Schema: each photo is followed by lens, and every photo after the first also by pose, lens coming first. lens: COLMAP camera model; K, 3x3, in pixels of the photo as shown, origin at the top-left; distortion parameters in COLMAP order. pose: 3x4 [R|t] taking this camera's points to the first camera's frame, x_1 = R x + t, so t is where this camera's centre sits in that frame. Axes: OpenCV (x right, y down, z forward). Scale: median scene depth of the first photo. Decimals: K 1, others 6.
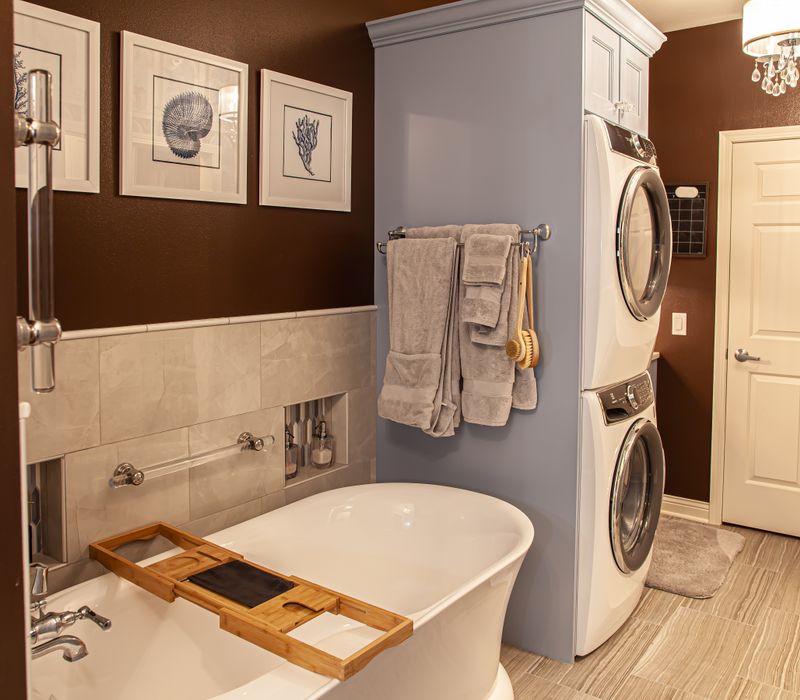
lens RADIAL K [[727.1, 0, 400.8], [0, 727.1, 298.1], [0, 0, 1]] dist [-0.024655, 0.012546]
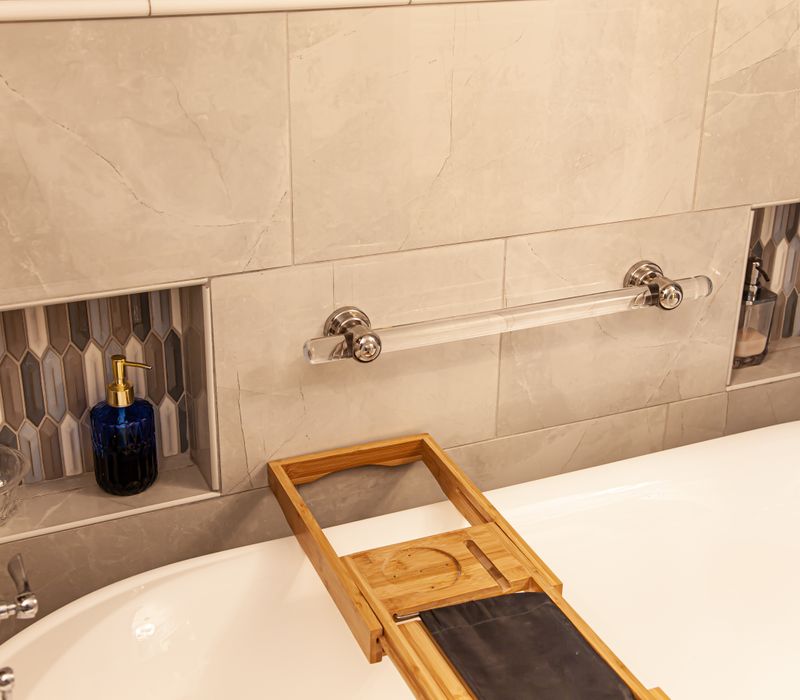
lens RADIAL K [[1135.1, 0, 400.0], [0, 1135.1, 350.0], [0, 0, 1]] dist [0.009961, 0.039947]
pose [[0.863125, 0.207186, -0.460531, -0.022967], [-0.034673, 0.934123, 0.355263, 0.001306], [0.503798, -0.290669, 0.813449, 0.424275]]
